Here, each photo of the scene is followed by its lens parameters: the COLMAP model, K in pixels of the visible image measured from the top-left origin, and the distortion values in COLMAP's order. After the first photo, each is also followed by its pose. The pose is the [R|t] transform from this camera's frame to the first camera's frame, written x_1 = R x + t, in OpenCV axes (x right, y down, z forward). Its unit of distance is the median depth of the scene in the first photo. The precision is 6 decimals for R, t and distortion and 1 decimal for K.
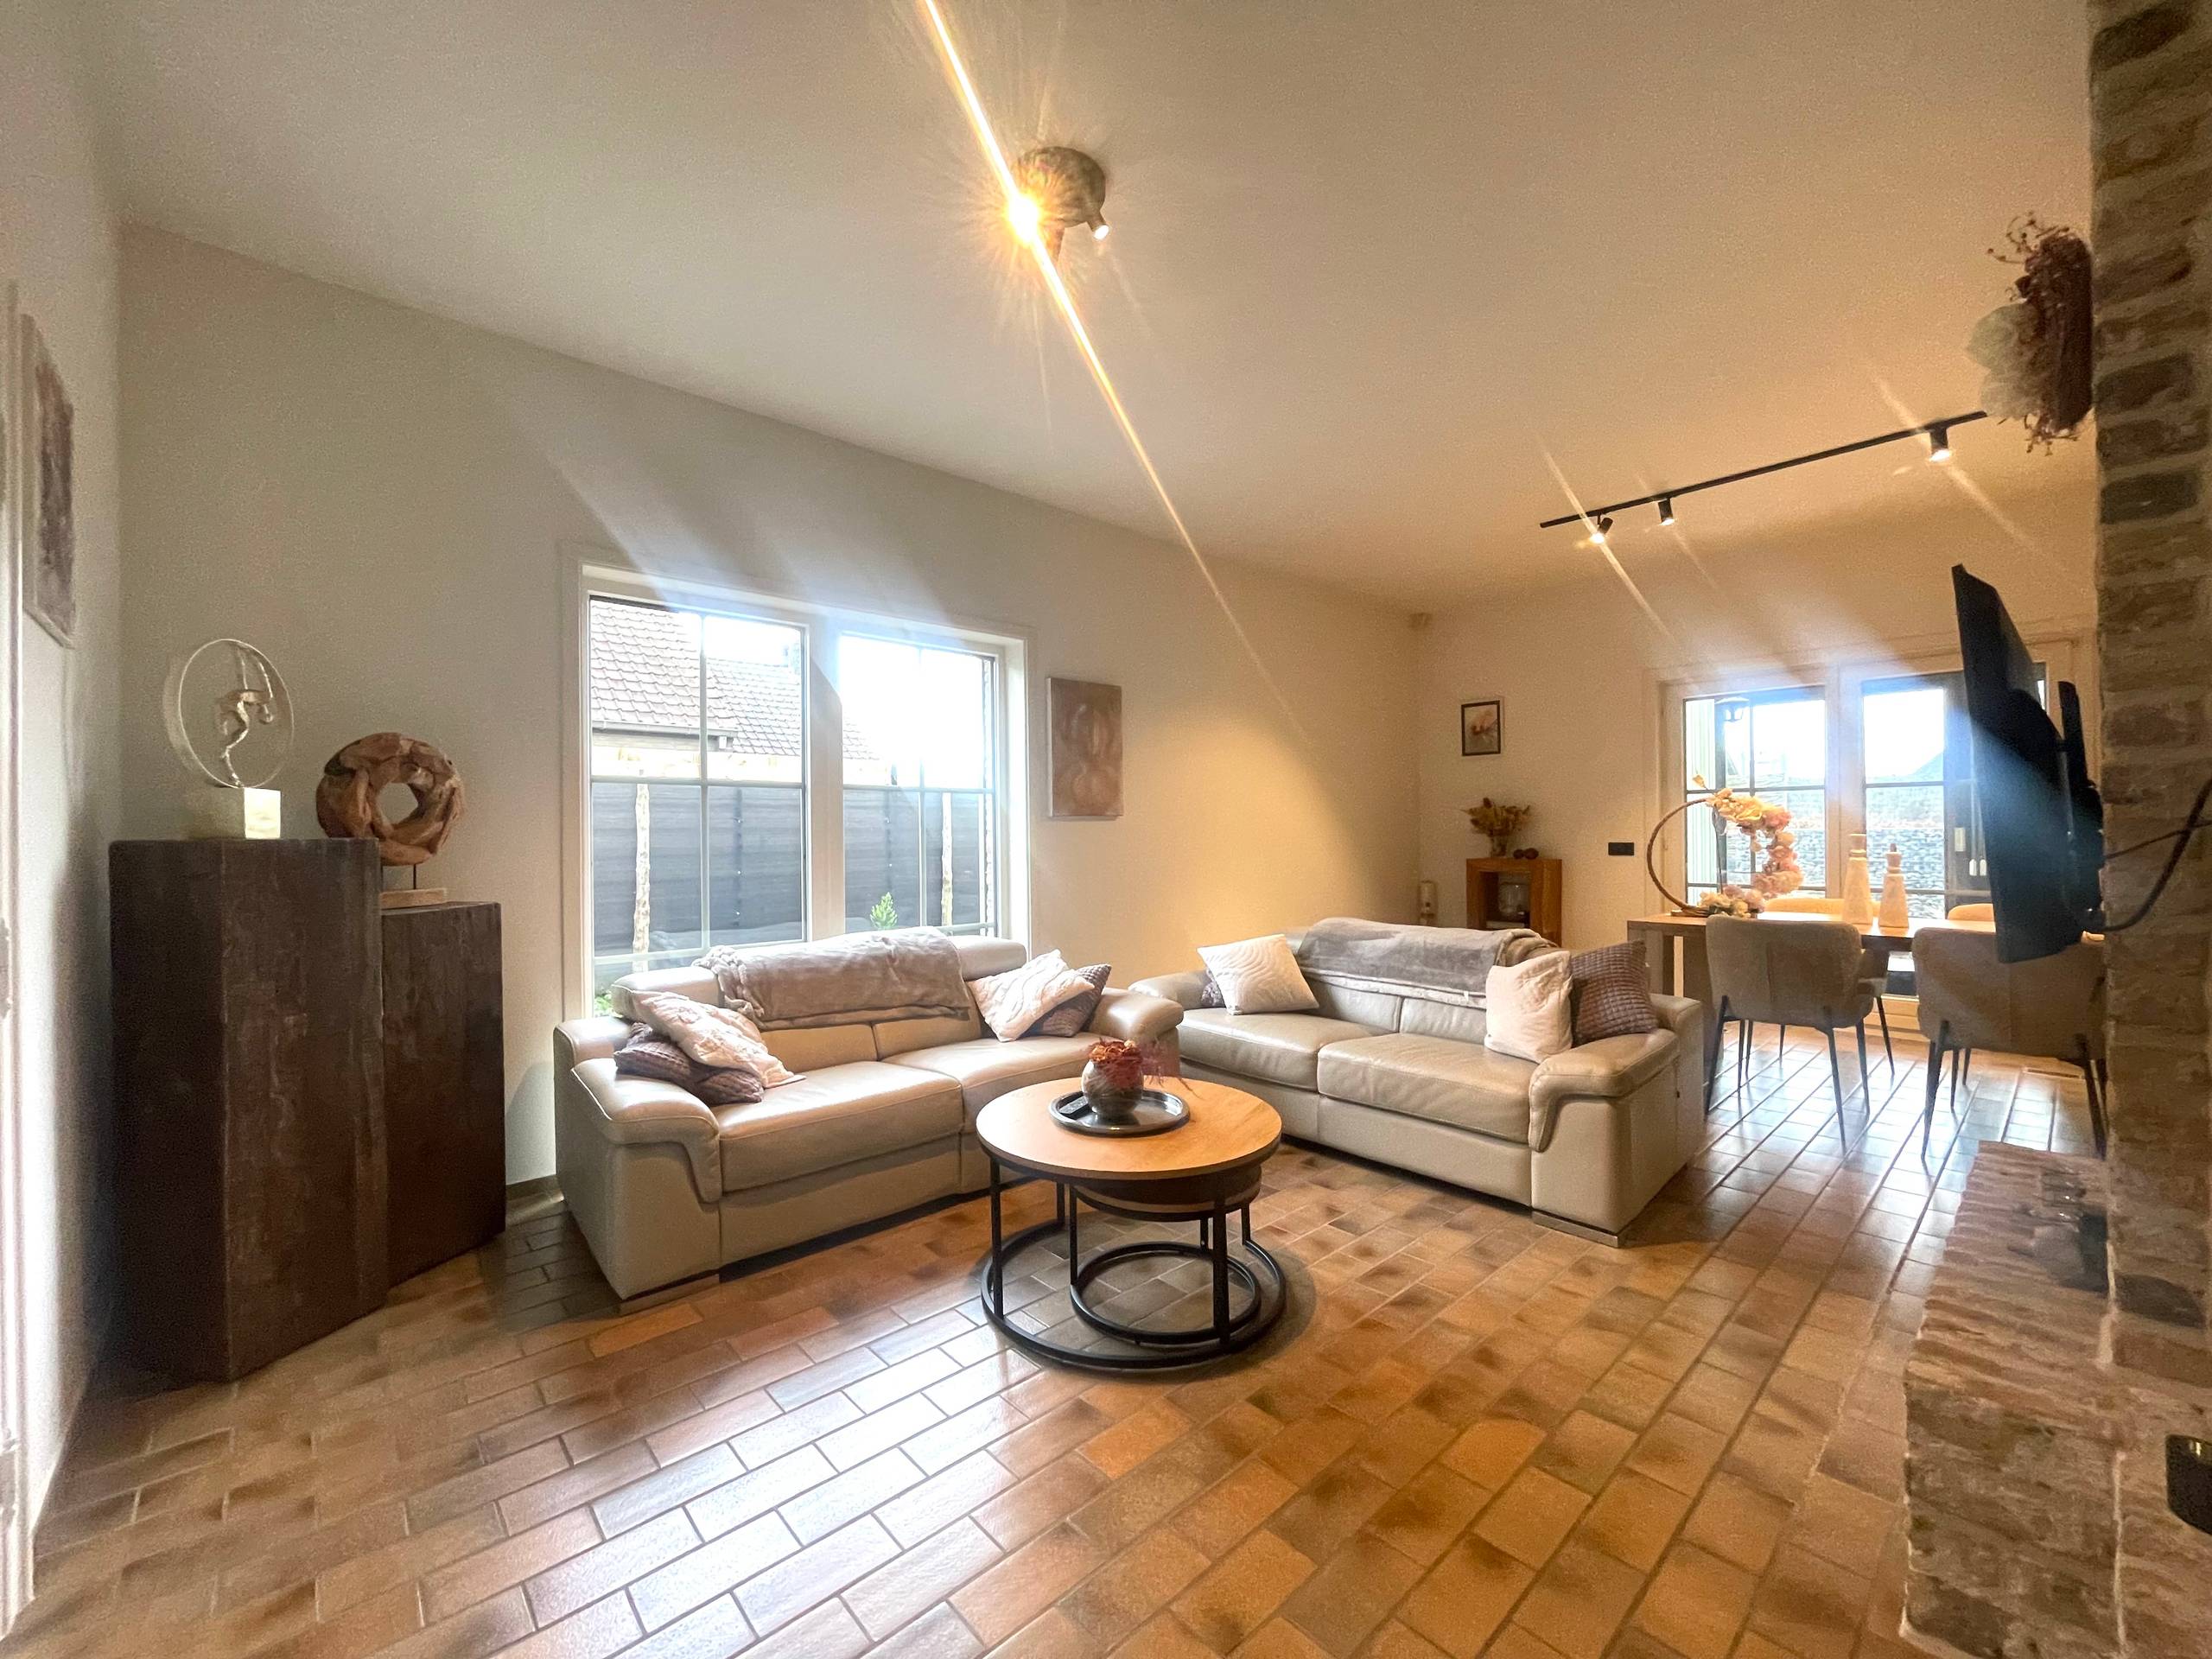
lens RADIAL K [[894.2, 0, 1101.9], [0, 894.2, 838.9], [0, 0, 1]] dist [0.001803, 0.000253]
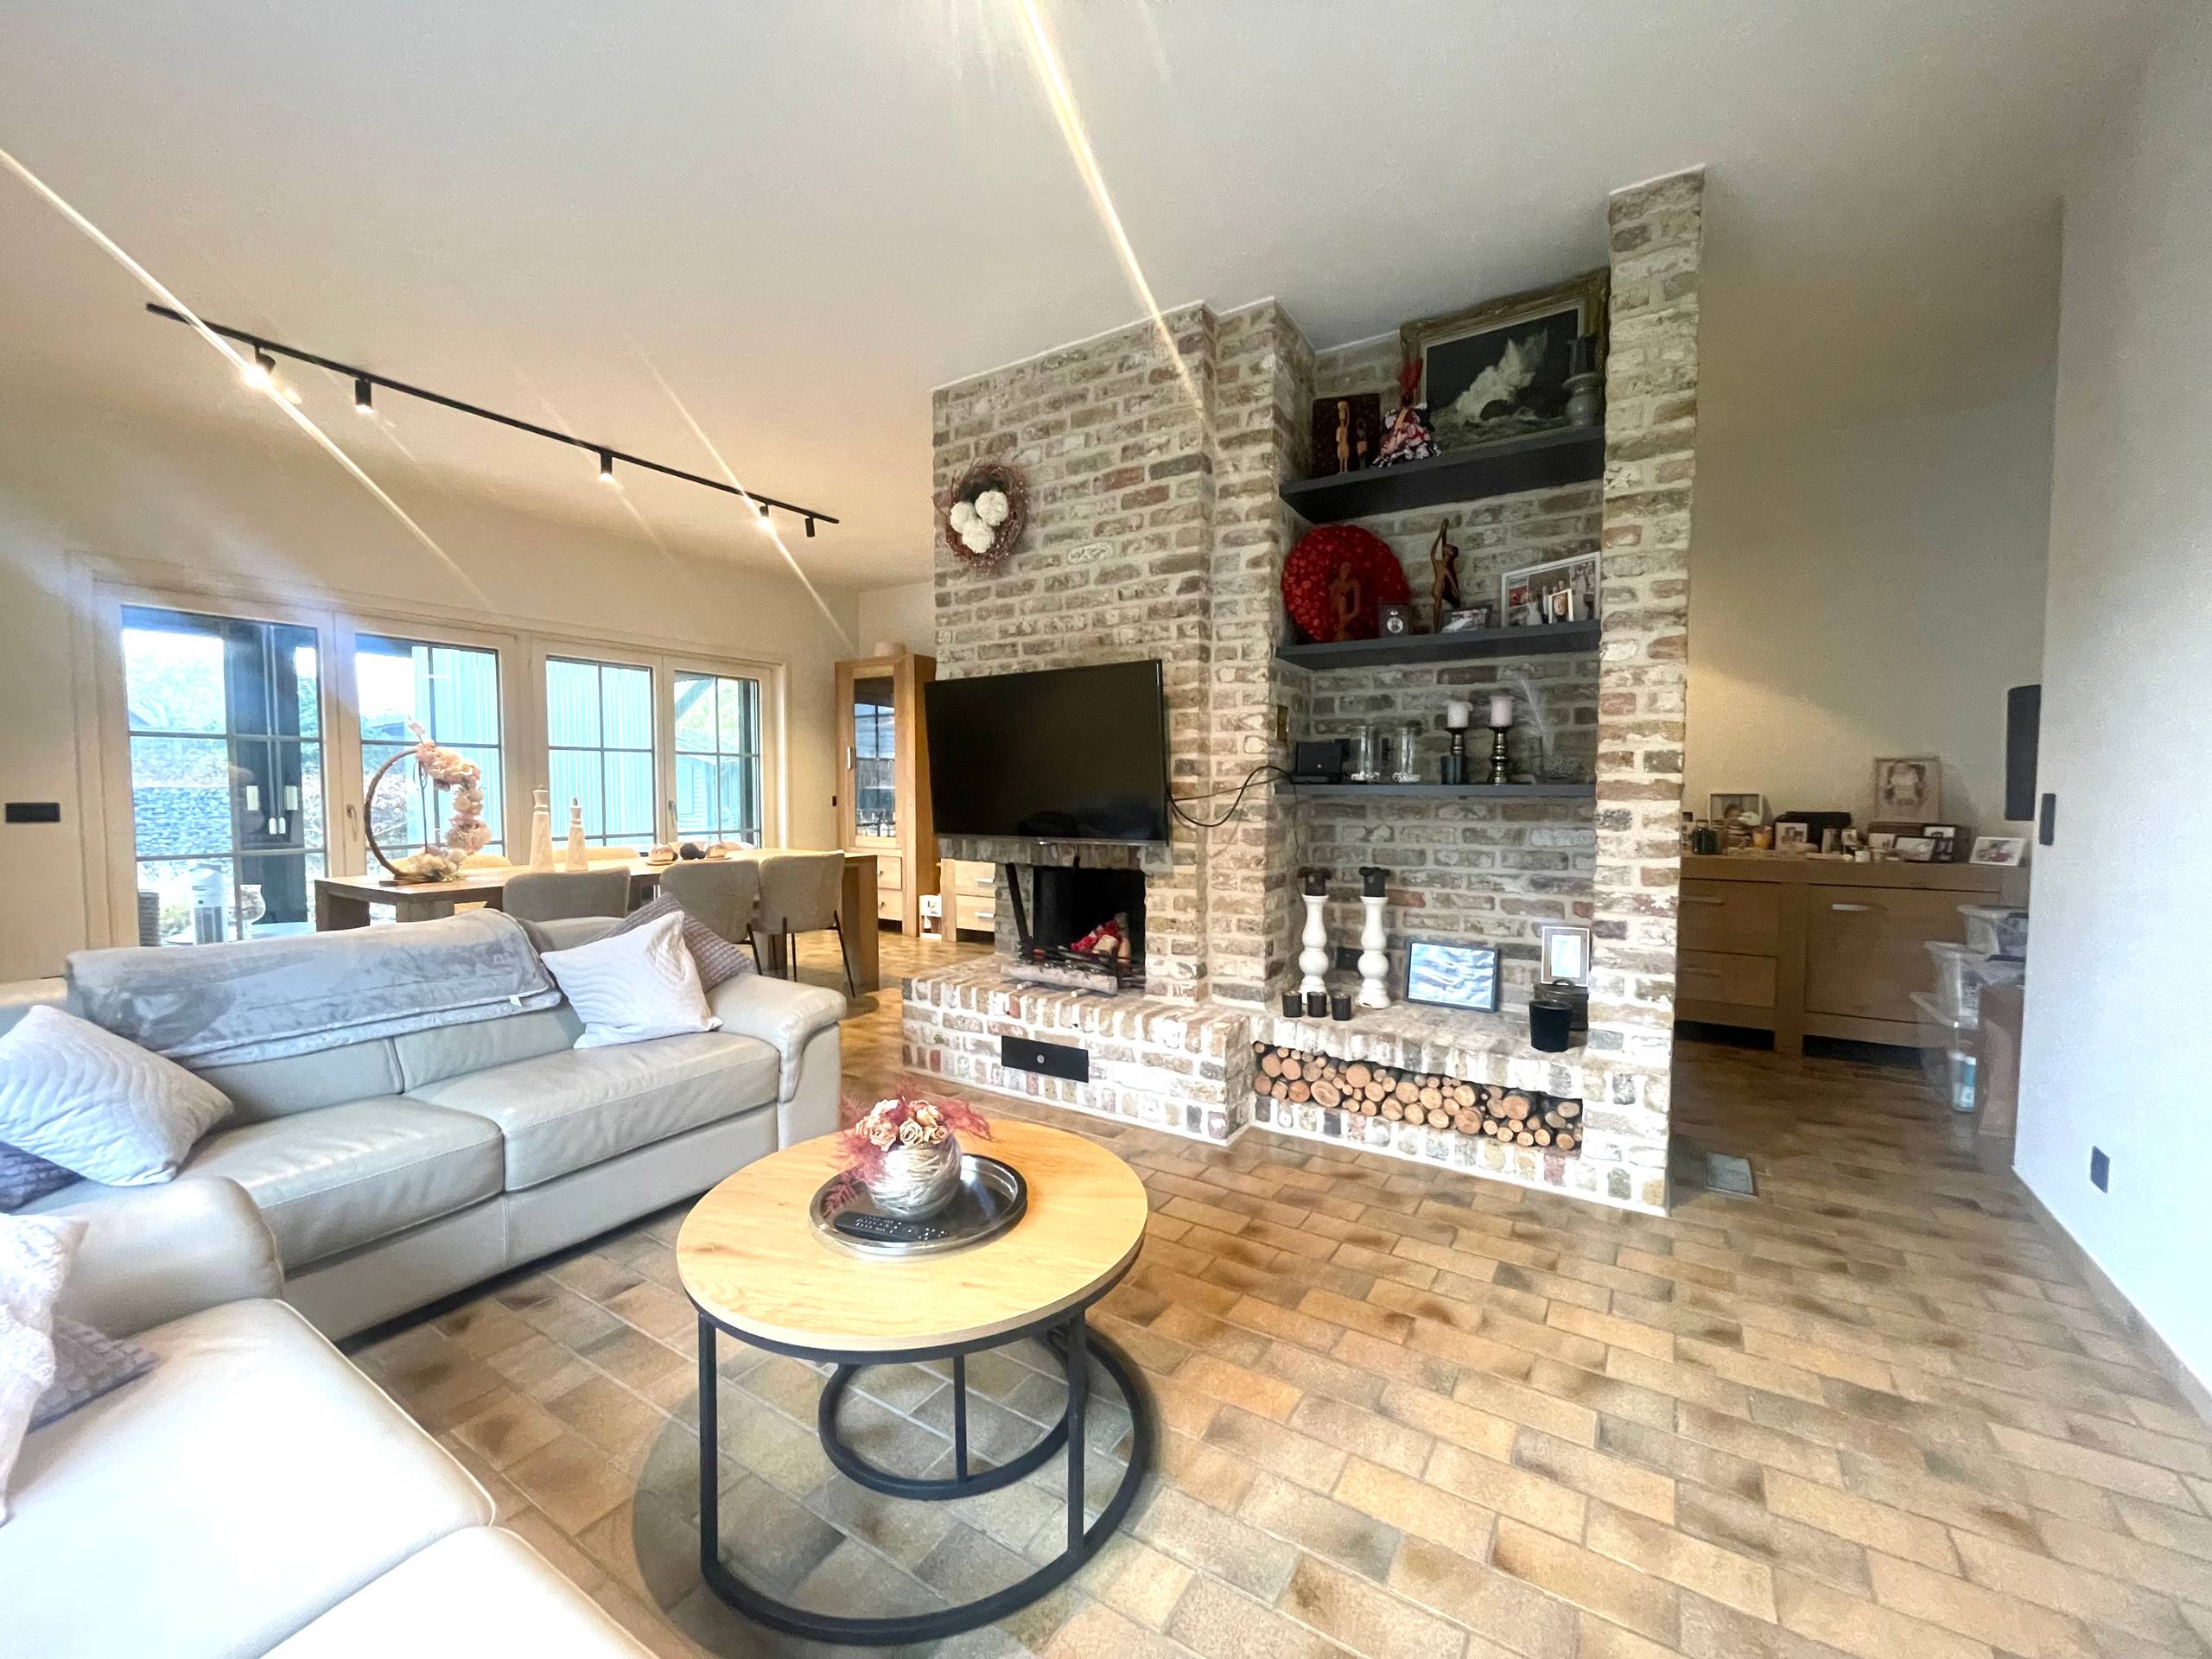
lens RADIAL K [[894.2, 0, 1100.0], [0, 894.2, 825.3], [0, 0, 1]] dist [0.001803, 0.000253]
pose [[-0.257122, -0.030750, 0.965890, -0.448424], [0.004197, 0.999449, 0.032936, 0.004975], [-0.966370, 0.012523, -0.256851, 0.722840]]
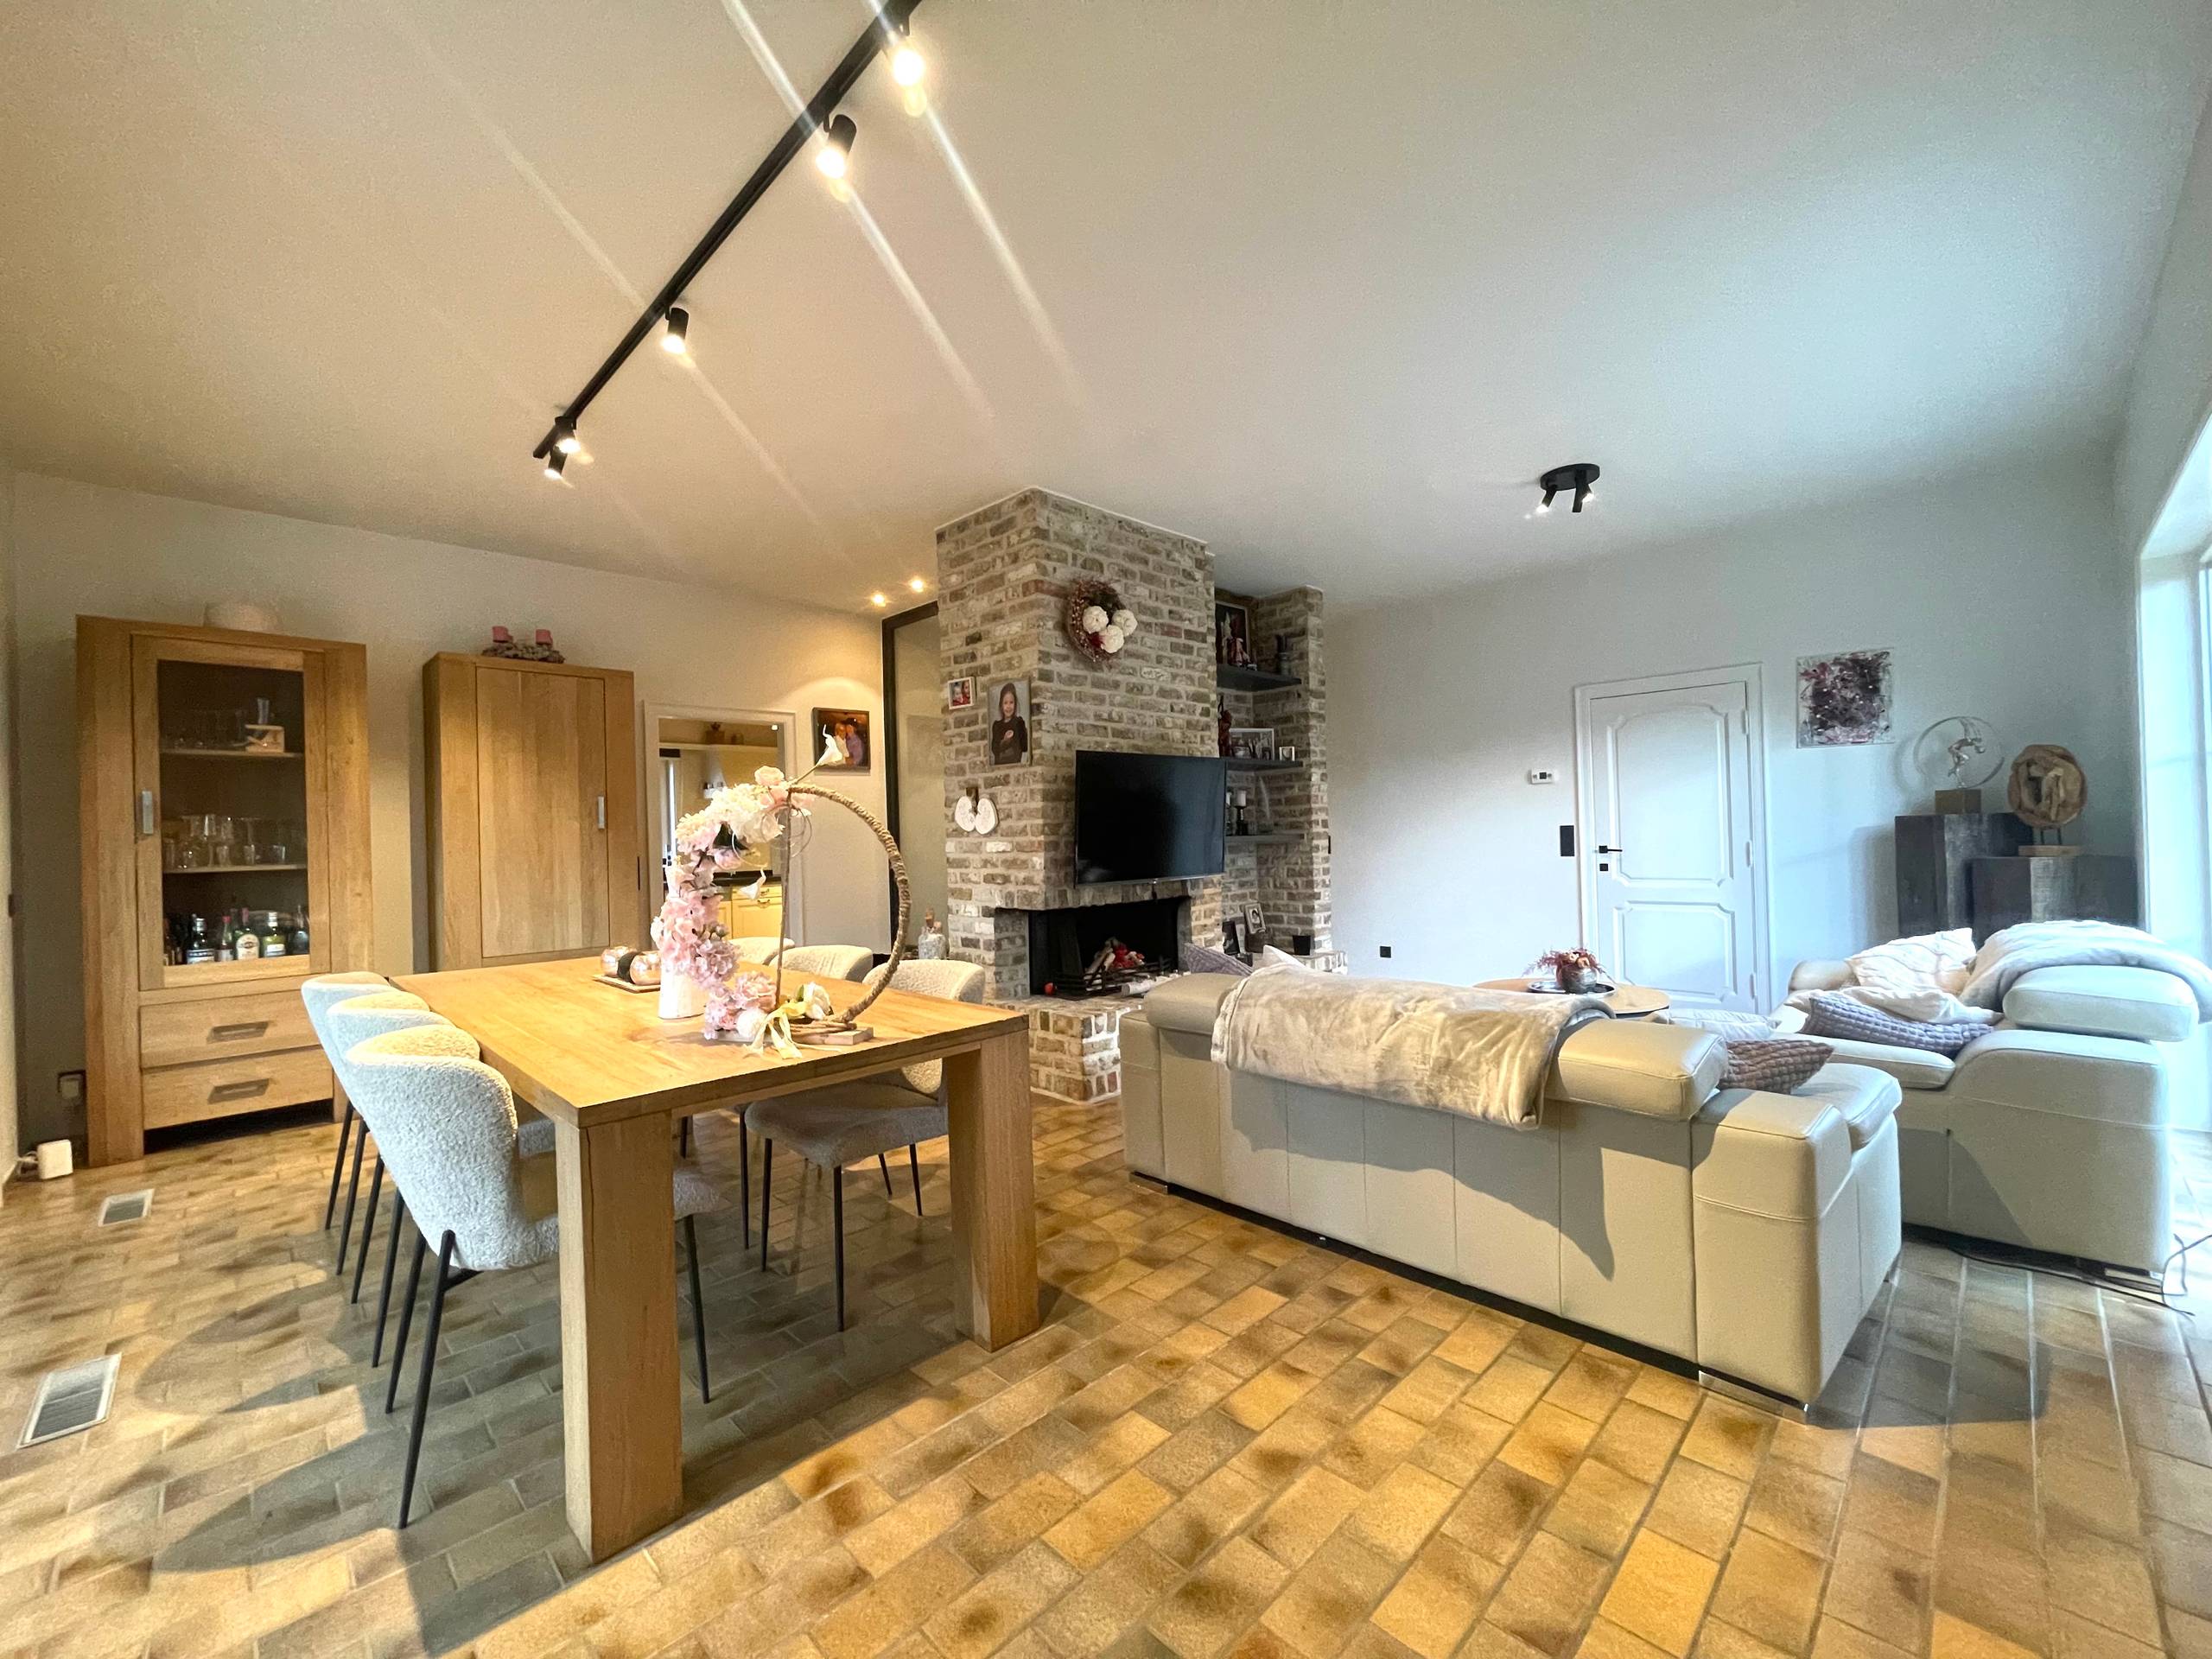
lens RADIAL K [[894.2, 0, 1102.4], [0, 894.2, 828.4], [0, 0, 1]] dist [0.001803, 0.000253]
pose [[-0.998211, 0.040644, -0.043851, 0.393986], [0.041039, 0.999124, -0.008147, -0.010381], [0.043482, -0.009932, -0.999005, 1.577497]]
